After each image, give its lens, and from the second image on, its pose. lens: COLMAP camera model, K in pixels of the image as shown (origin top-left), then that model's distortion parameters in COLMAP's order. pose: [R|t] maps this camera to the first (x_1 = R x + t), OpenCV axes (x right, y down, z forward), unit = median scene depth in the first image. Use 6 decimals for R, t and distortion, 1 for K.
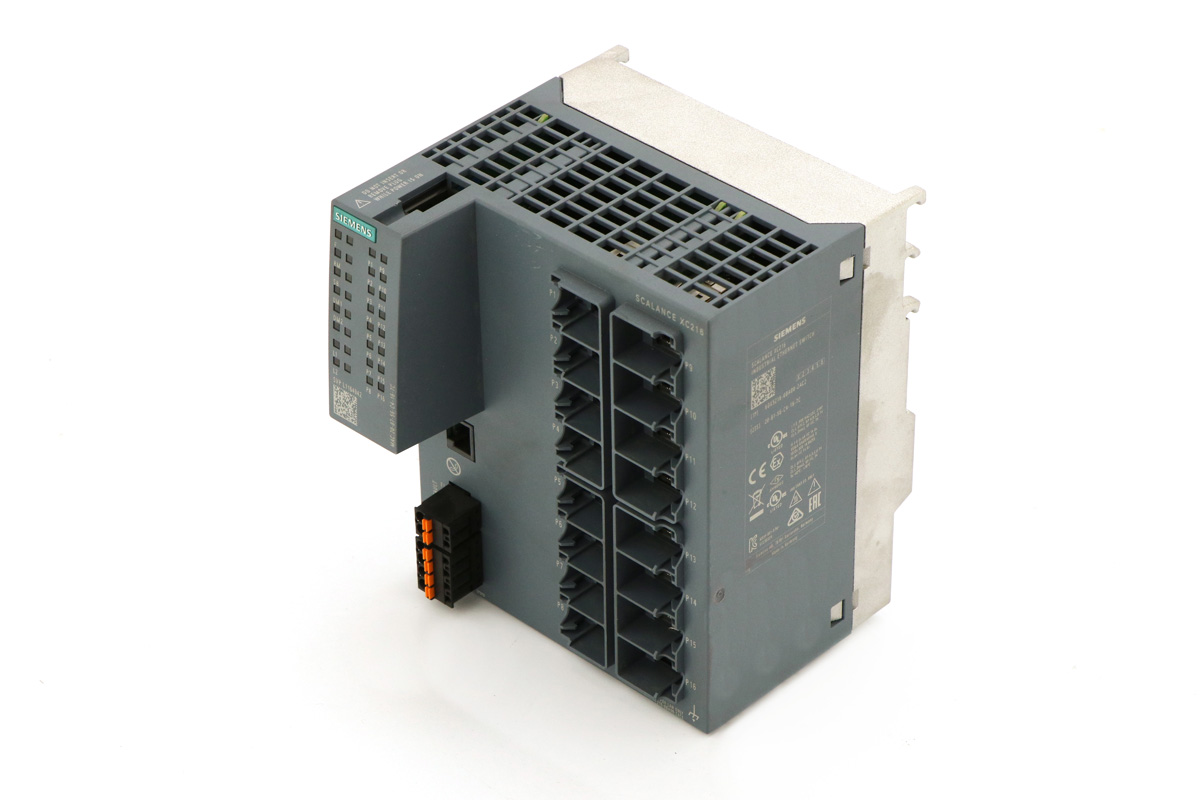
lens RADIAL K [[3913.6, 0, 598.3], [0, 3913.6, 399.0], [0, 0, 1]] dist [0.098023, 0.000000]
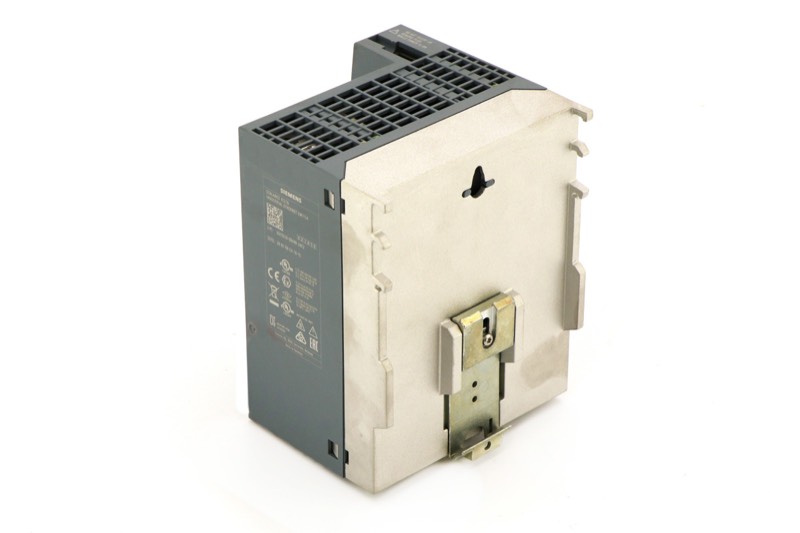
lens RADIAL K [[2609.1, 0, 398.7], [0, 2609.1, 266.6], [0, 0, 1]] dist [0.098023, 0.000000]
pose [[-0.053977, 0.514010, -0.856084, 0.889029], [-0.576803, 0.683782, 0.446924, -0.455733], [0.815098, 0.517915, 0.259574, 0.768840]]
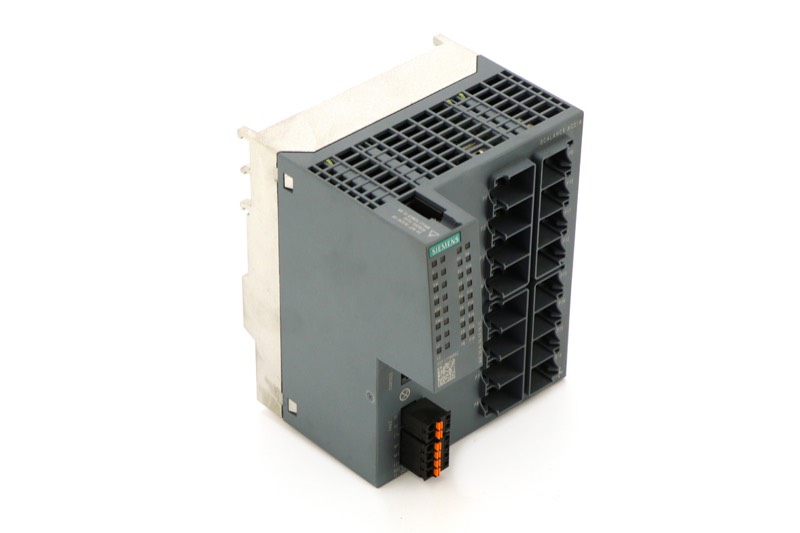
lens RADIAL K [[2609.1, 0, 399.1], [0, 2609.1, 267.4], [0, 0, 1]] dist [0.098023, 0.000000]
pose [[0.056418, -0.571815, 0.818440, -0.842212], [0.572328, 0.690211, 0.442774, -0.467285], [-0.818082, 0.443436, 0.366206, 0.660486]]
